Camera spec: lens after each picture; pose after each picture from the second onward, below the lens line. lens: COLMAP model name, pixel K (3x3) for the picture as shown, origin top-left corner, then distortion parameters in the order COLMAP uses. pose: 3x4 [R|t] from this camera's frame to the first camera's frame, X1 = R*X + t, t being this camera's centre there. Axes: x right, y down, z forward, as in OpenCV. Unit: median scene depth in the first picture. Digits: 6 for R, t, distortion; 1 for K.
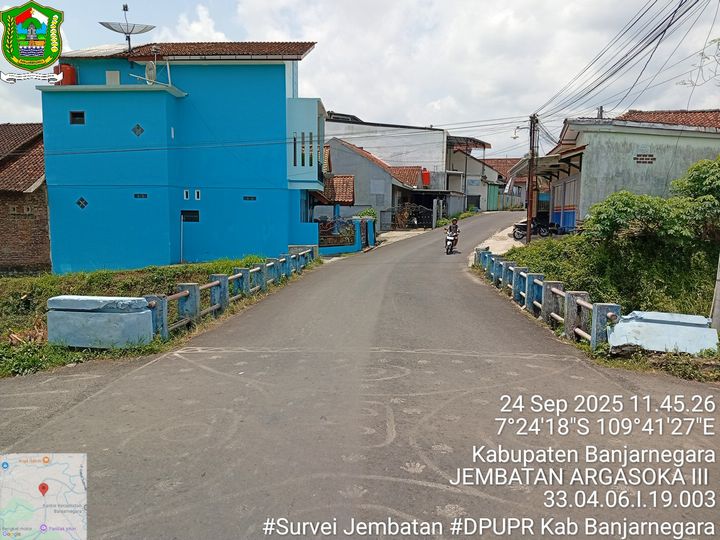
lens RADIAL K [[548.7, 0, 357.5], [0, 548.7, 271.5], [0, 0, 1]] dist [0.115409, -0.250554]
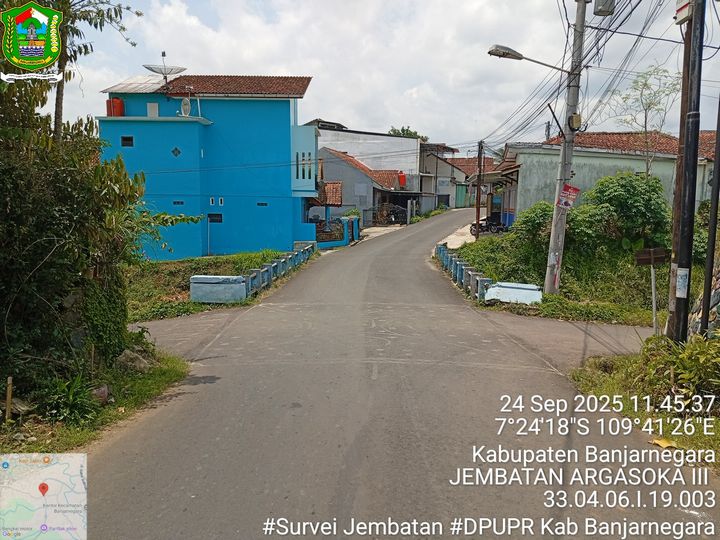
lens RADIAL K [[548.7, 0, 357.5], [0, 548.7, 271.5], [0, 0, 1]] dist [0.115409, -0.250554]
pose [[0.999404, -0.003164, 0.034389, -0.018403], [0.002478, 0.999797, 0.019991, -0.001789], [-0.034445, -0.019894, 0.999209, -0.282859]]
